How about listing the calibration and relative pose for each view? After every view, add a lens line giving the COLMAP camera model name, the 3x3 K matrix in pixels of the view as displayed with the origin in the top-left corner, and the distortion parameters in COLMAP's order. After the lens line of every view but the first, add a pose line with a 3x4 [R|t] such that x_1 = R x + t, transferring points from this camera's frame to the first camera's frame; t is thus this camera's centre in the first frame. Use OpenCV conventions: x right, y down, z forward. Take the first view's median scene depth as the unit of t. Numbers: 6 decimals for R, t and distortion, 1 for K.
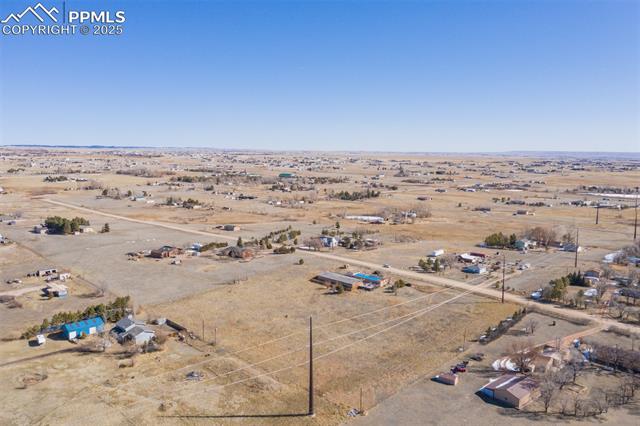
lens RADIAL K [[531.5, 0, 320.0], [0, 531.5, 213.0], [0, 0, 1]] dist [-0.003907, -0.002548]
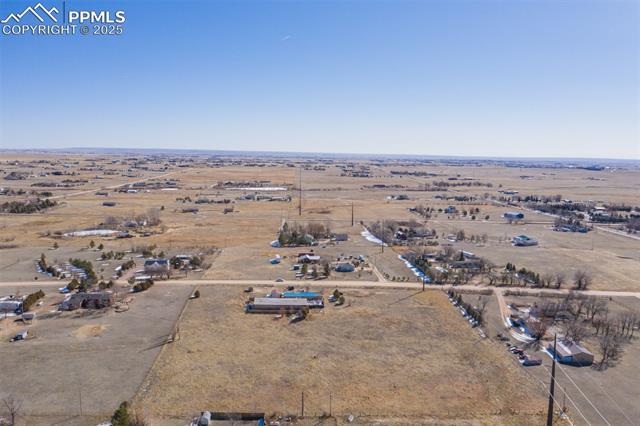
lens RADIAL K [[531.5, 0, 320.0], [0, 531.5, 213.0], [0, 0, 1]] dist [-0.003907, -0.002548]
pose [[0.654347, -0.087038, 0.751169, -0.323553], [0.079803, 0.995755, 0.045862, -0.033700], [-0.751972, 0.029936, 0.658515, 0.211243]]
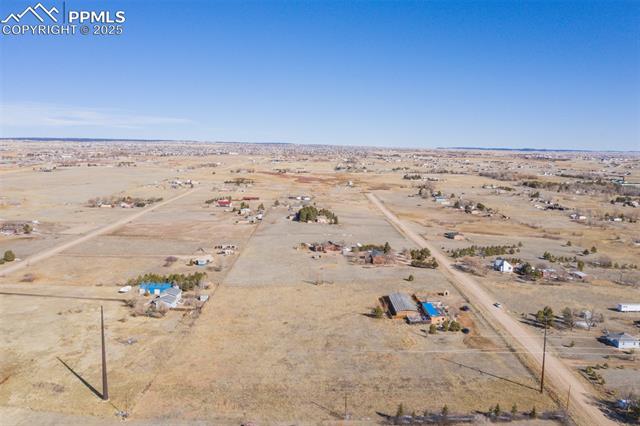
lens RADIAL K [[531.5, 0, 320.0], [0, 531.5, 213.0], [0, 0, 1]] dist [-0.003907, -0.002548]
pose [[0.658723, 0.093874, -0.746507, 0.315002], [-0.099090, 0.994368, 0.037605, -0.019873], [0.745832, 0.049200, 0.664315, 0.192355]]
